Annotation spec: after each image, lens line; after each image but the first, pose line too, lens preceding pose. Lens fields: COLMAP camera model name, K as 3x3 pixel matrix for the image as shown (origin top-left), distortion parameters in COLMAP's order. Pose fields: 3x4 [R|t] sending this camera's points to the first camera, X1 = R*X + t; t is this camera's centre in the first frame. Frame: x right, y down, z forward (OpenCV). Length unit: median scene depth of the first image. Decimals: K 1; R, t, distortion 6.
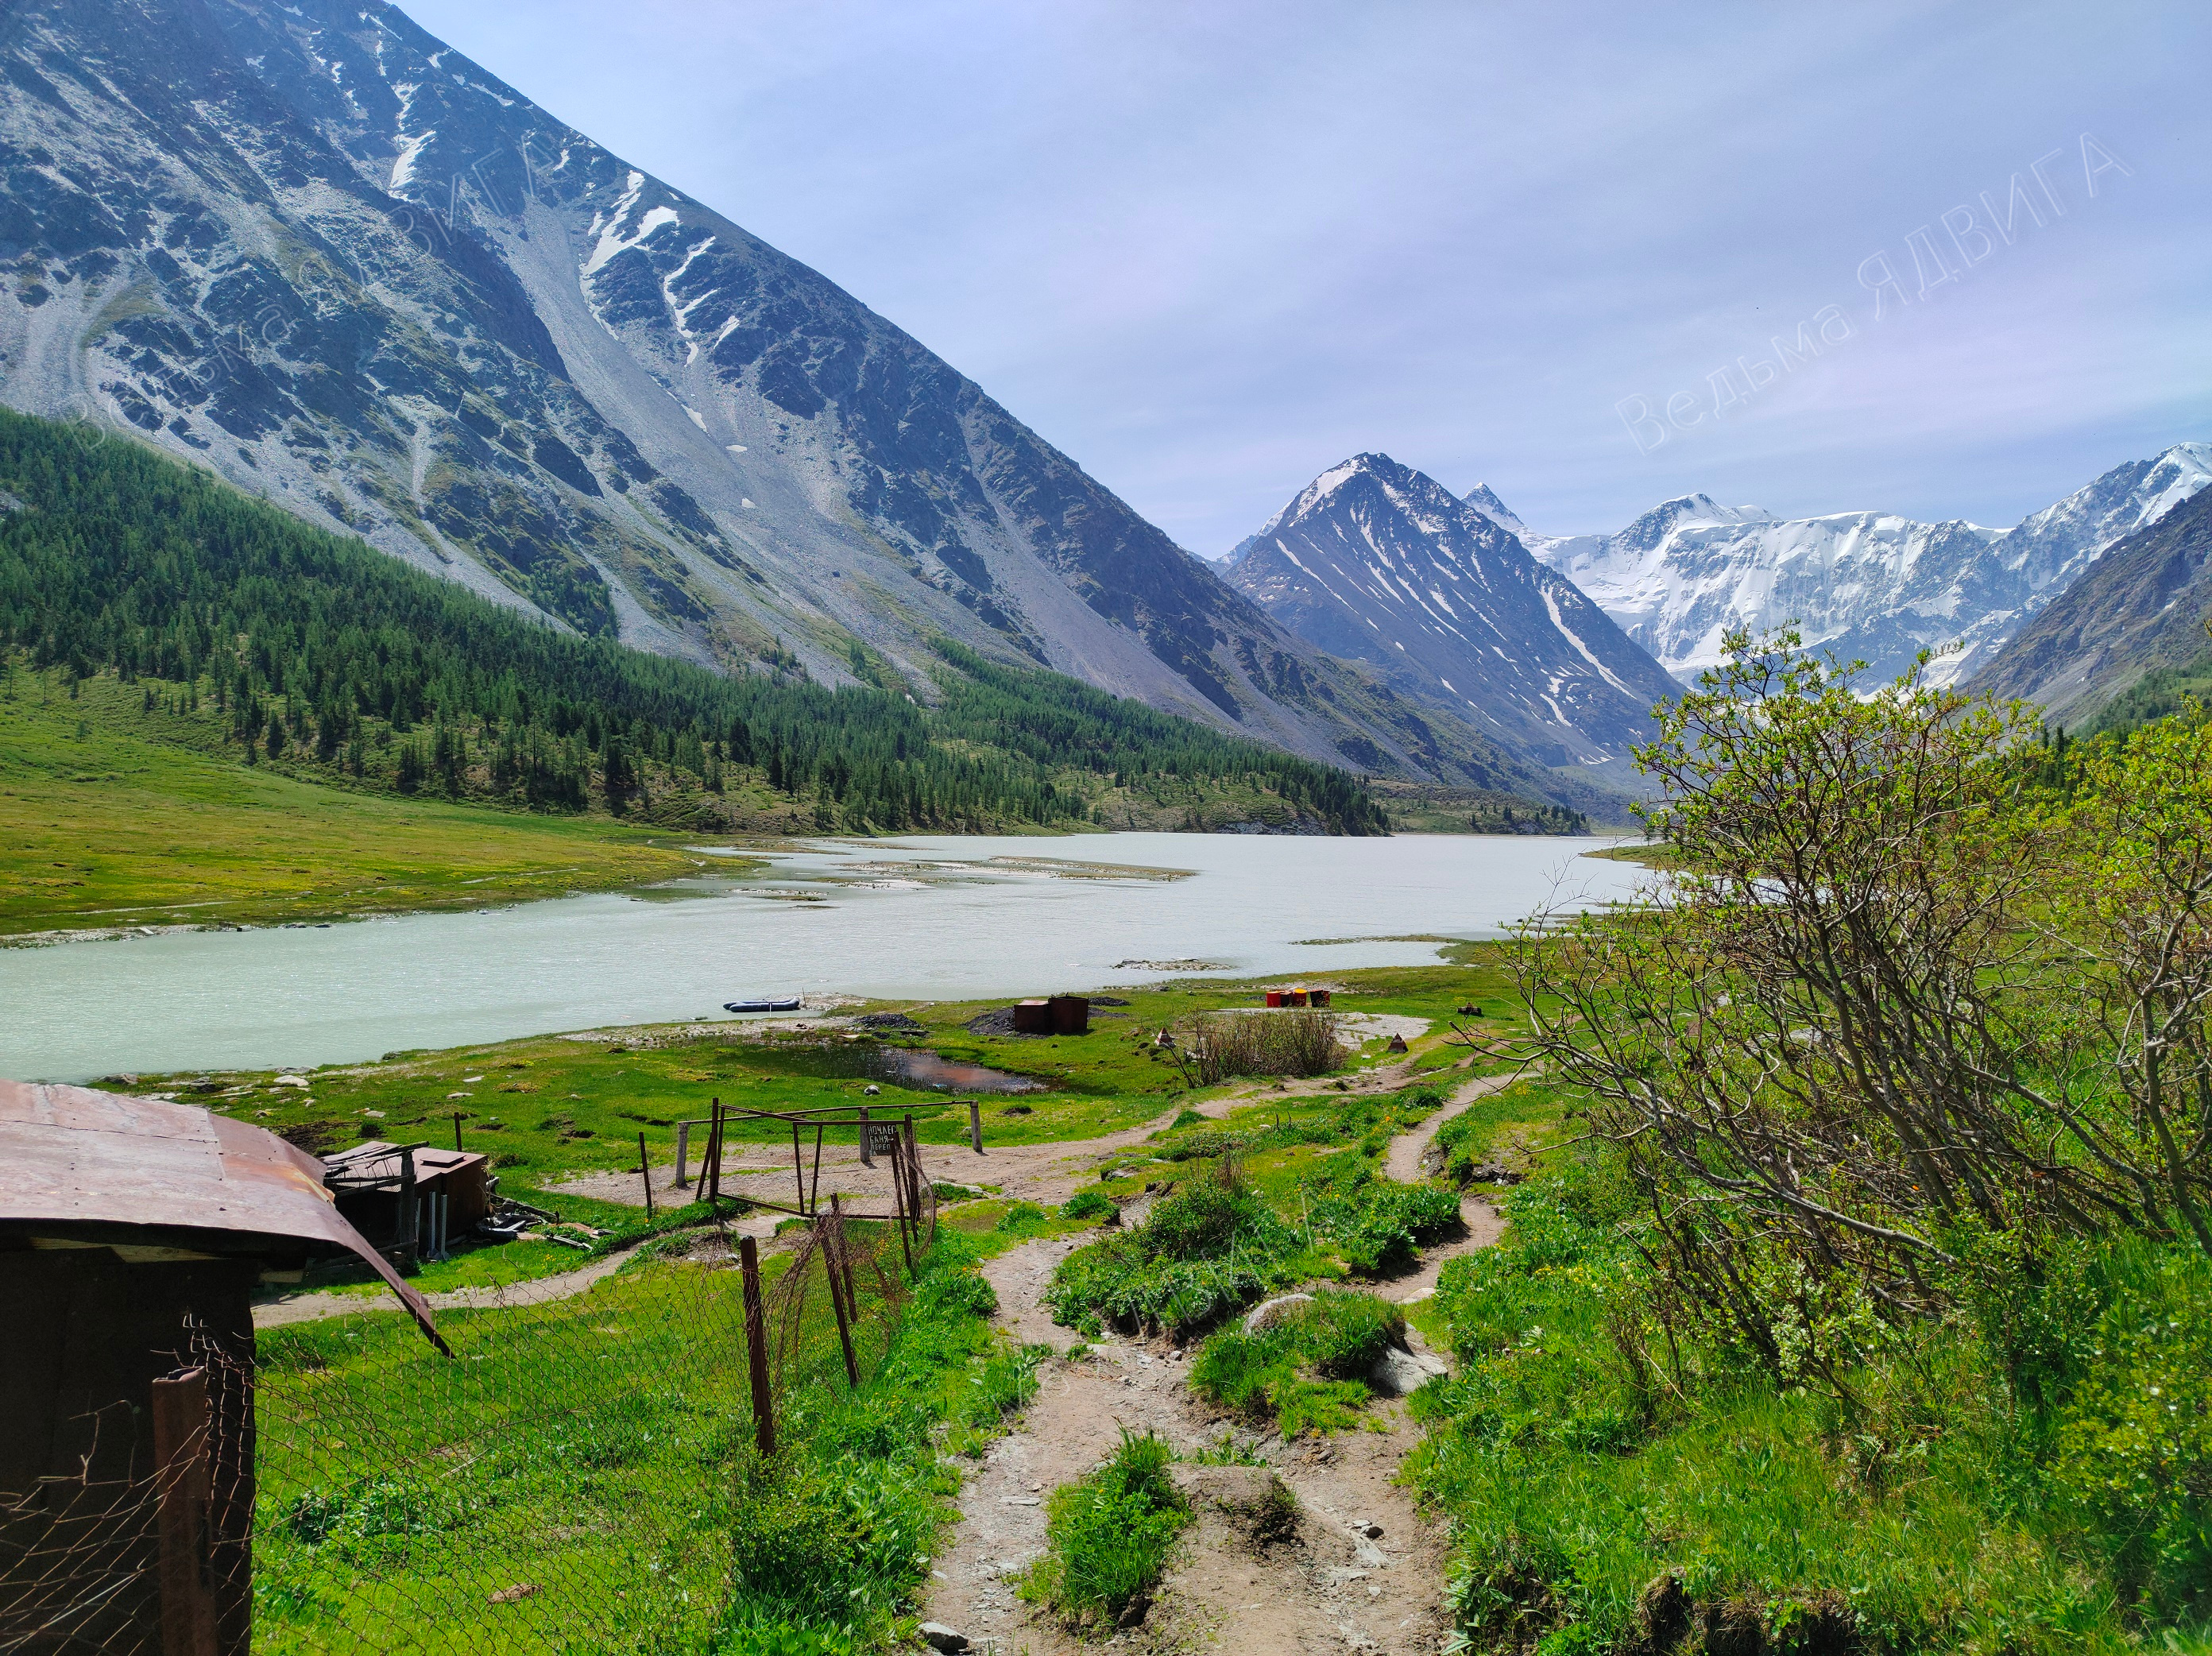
lens RADIAL K [[1675.1, 0, 1102.3], [0, 1675.1, 817.5], [0, 0, 1]] dist [0.067837, -0.051329]
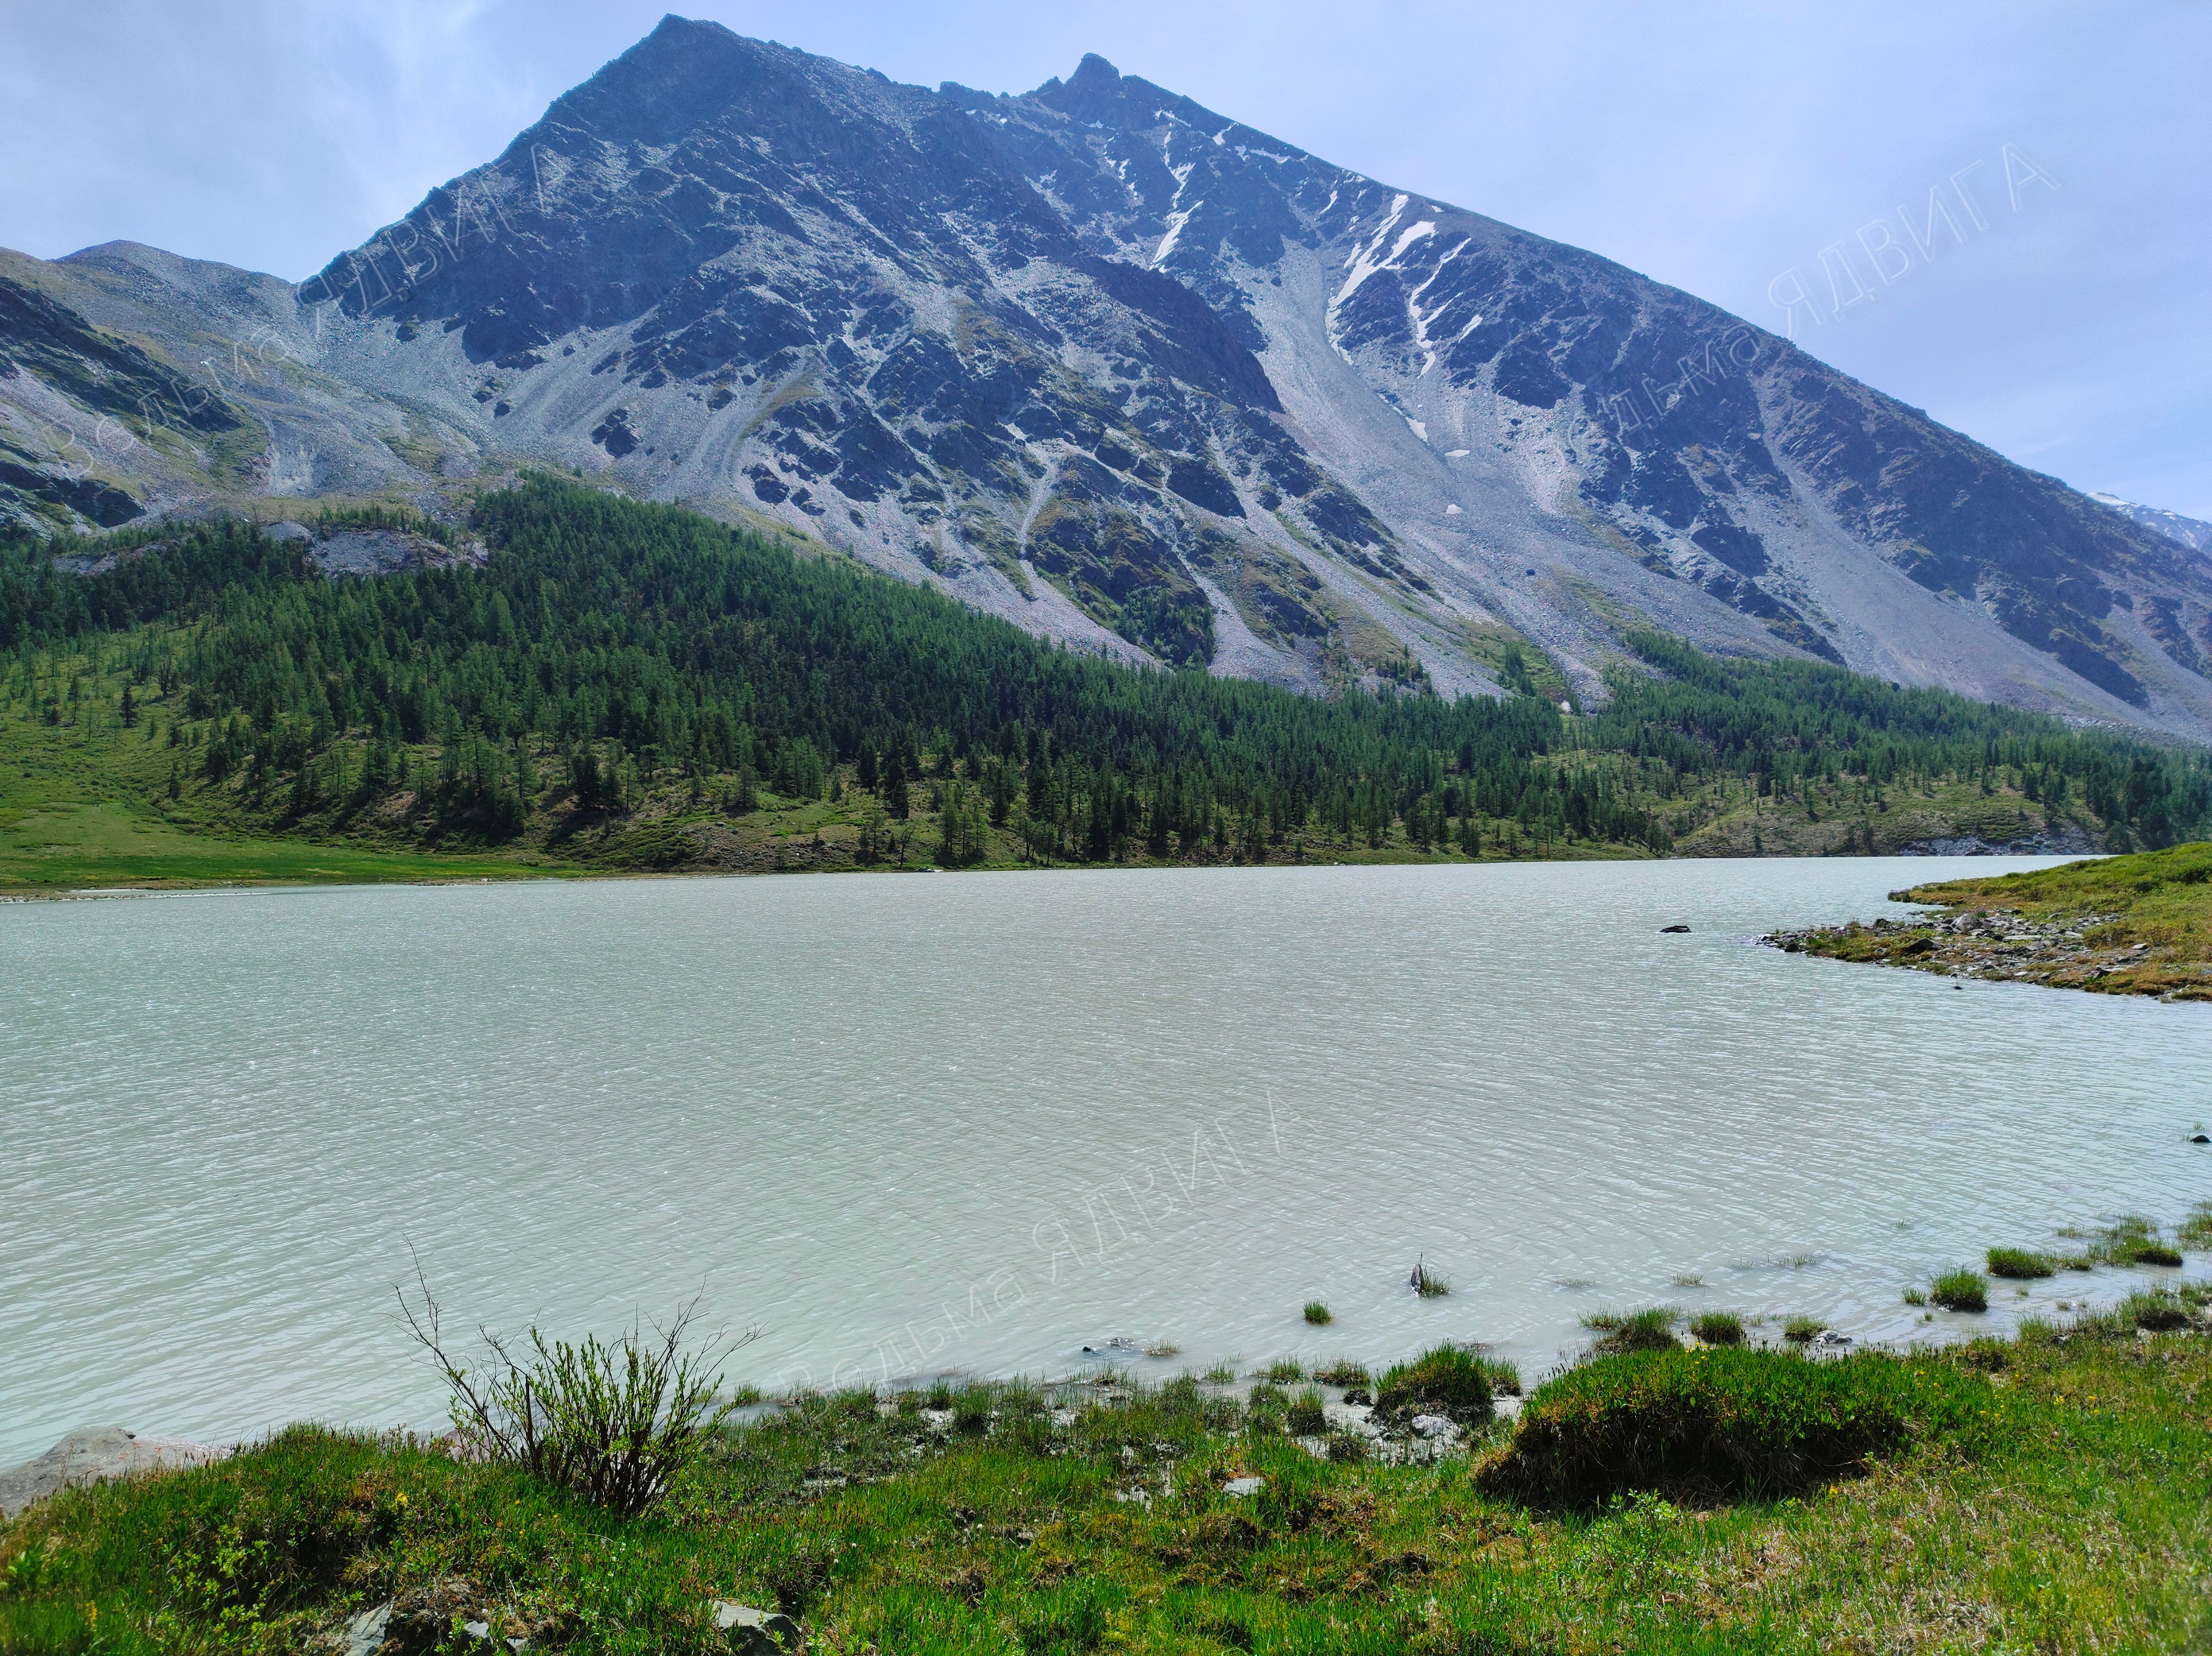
lens RADIAL K [[1672.6, 0, 1115.2], [0, 1672.6, 819.3], [0, 0, 1]] dist [0.058323, -0.044915]
pose [[0.858534, -0.046929, -0.510604, 0.069903], [0.031825, 0.998760, -0.038285, 0.004977], [0.511768, 0.016619, 0.858963, 0.125357]]
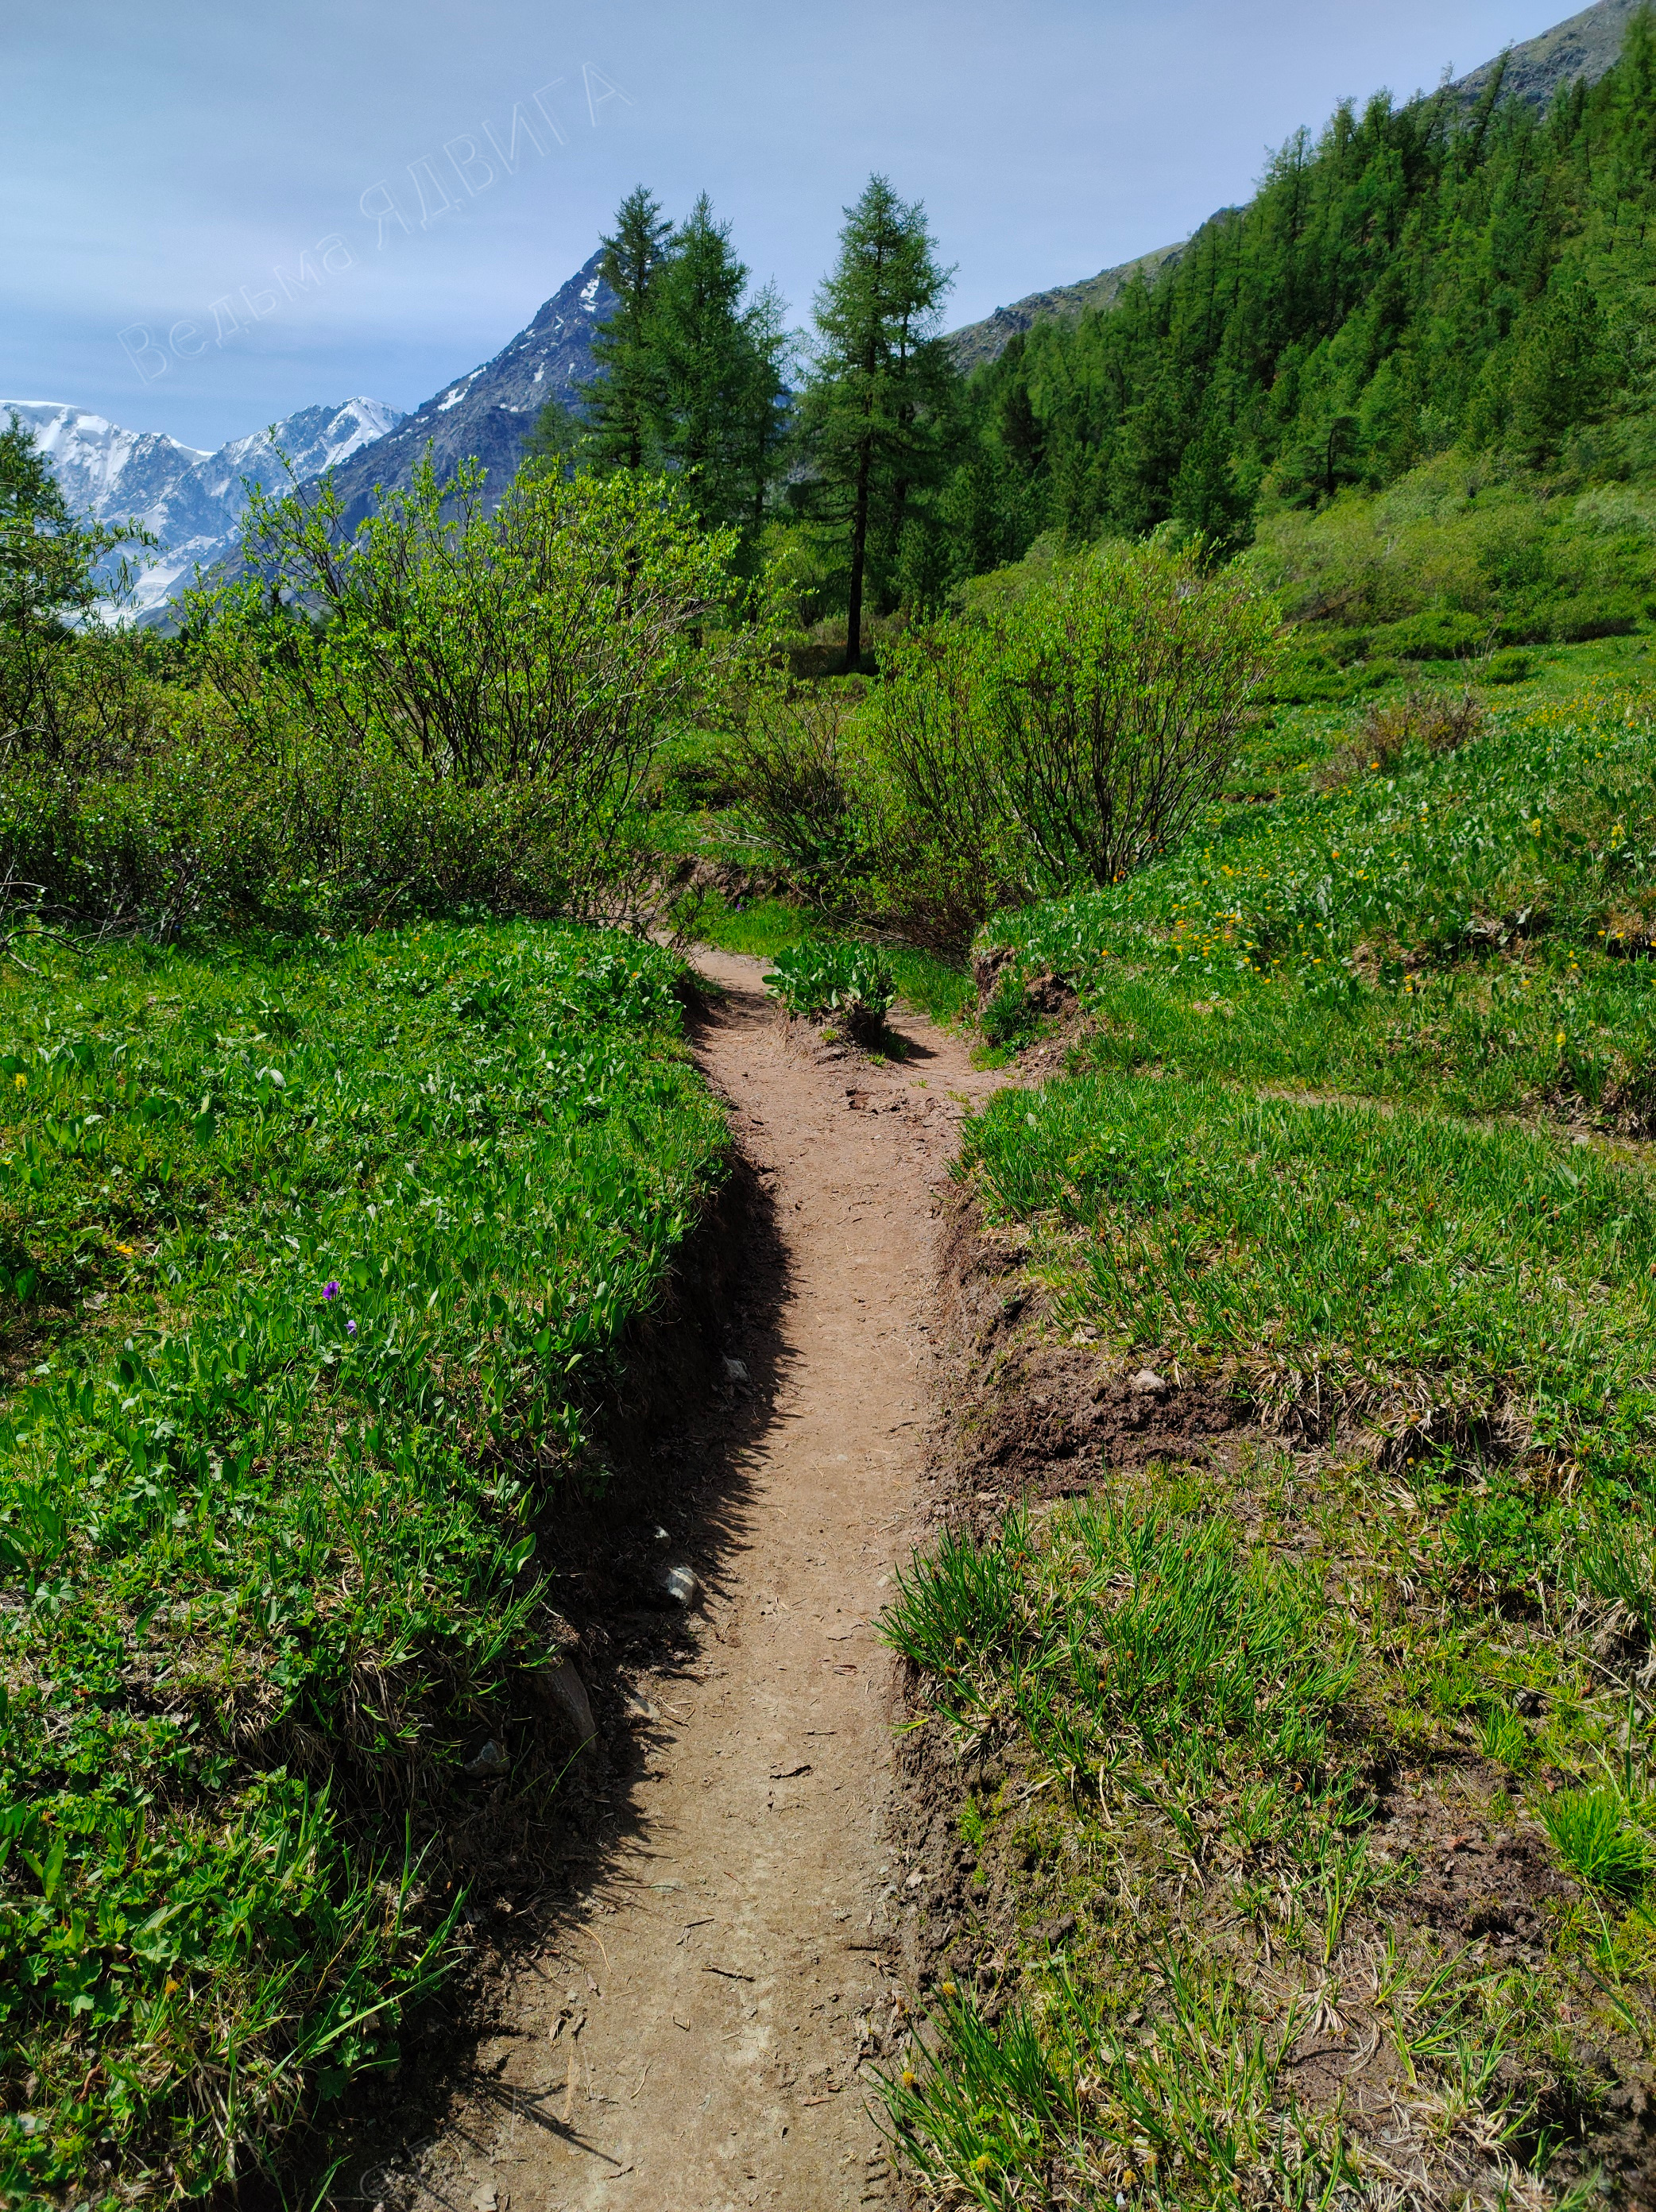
lens RADIAL K [[1672.6, 0, 833.9], [0, 1672.6, 1106.2], [0, 0, 1]] dist [0.058323, -0.044915]
pose [[0.672111, -0.106128, 0.732805, 0.035312], [-0.050131, 0.980882, 0.188035, 0.004268], [-0.738751, -0.163116, 0.653942, 0.064554]]
